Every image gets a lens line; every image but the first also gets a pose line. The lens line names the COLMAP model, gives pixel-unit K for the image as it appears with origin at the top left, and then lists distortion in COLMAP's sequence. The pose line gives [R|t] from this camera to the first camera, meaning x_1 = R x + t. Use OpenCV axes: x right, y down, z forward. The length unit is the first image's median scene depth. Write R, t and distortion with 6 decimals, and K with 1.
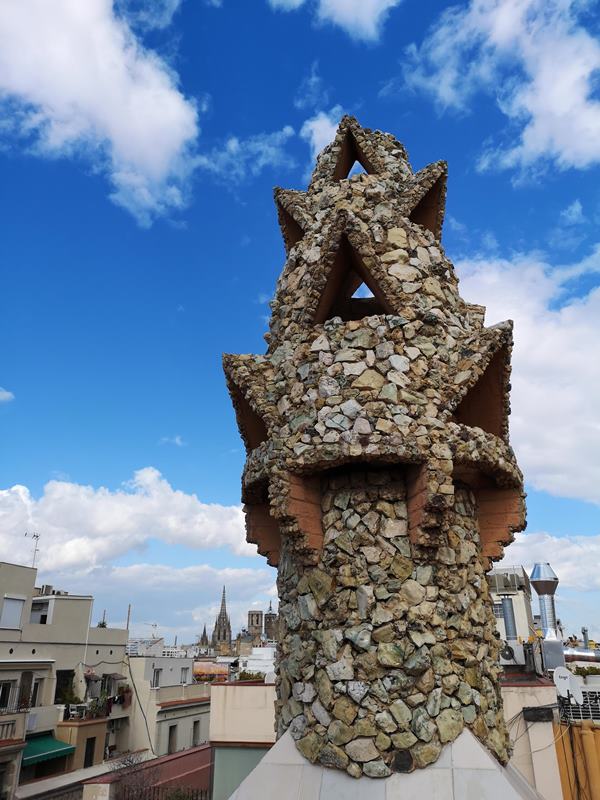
lens RADIAL K [[627.8, 0, 301.1], [0, 627.8, 394.9], [0, 0, 1]] dist [0.012379, 0.000482]
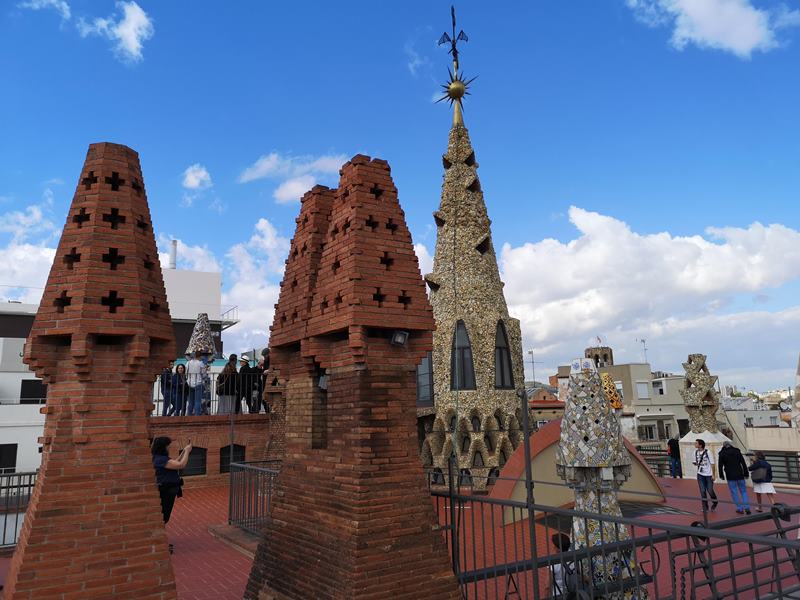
lens RADIAL K [[627.8, 0, 399.4], [0, 627.8, 297.7], [0, 0, 1]] dist [0.012379, 0.000482]
pose [[0.723616, -0.149476, -0.673822, 0.293208], [0.292670, 0.950604, 0.103423, -0.299680], [0.625079, -0.272046, 0.731619, -0.688024]]
